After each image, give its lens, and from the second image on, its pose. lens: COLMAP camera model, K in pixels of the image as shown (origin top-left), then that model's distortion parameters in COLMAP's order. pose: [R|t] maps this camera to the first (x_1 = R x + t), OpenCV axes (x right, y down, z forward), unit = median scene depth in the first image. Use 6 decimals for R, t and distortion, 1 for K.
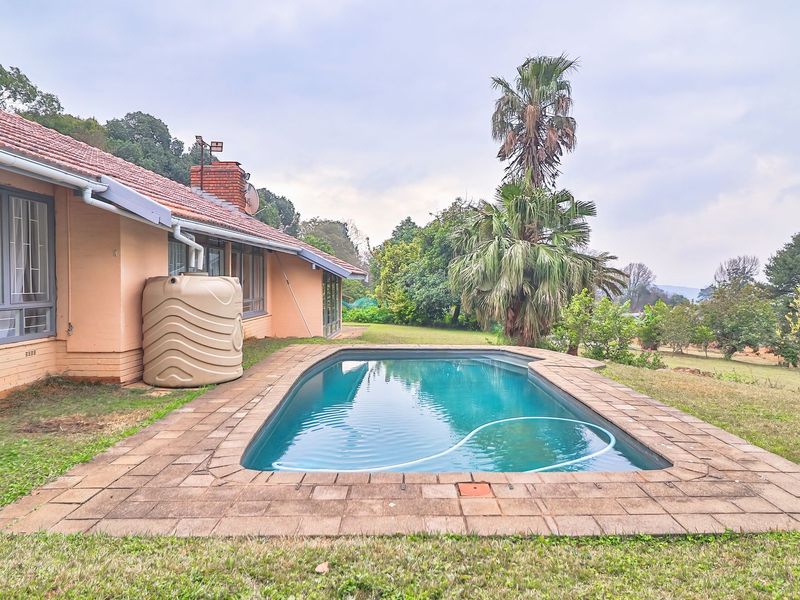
lens RADIAL K [[559.9, 0, 397.8], [0, 559.9, 296.3], [0, 0, 1]] dist [-0.000917, -0.007214]
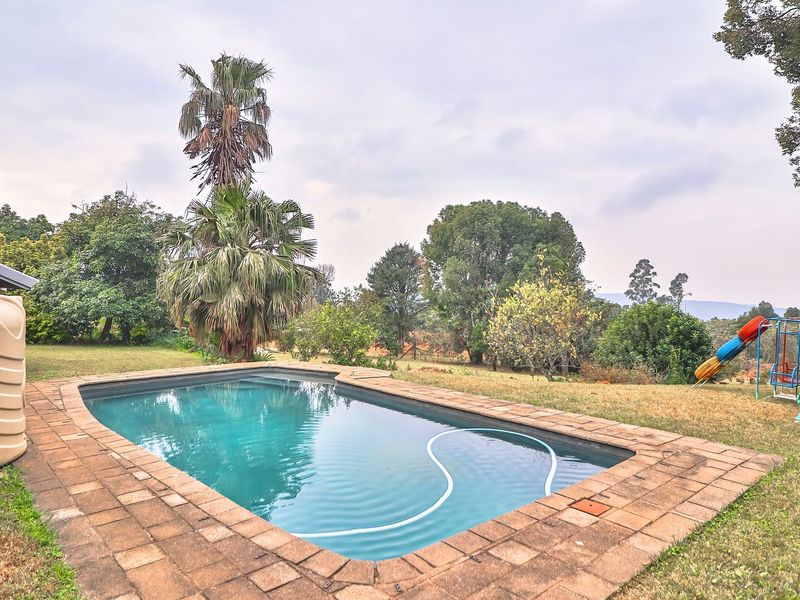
lens RADIAL K [[559.9, 0, 398.4], [0, 559.9, 298.6], [0, 0, 1]] dist [-0.000917, -0.007214]
pose [[0.739496, -0.012978, 0.673036, -0.236057], [0.012809, 0.999904, 0.005207, -0.017477], [-0.673039, 0.004770, 0.739591, 0.126681]]
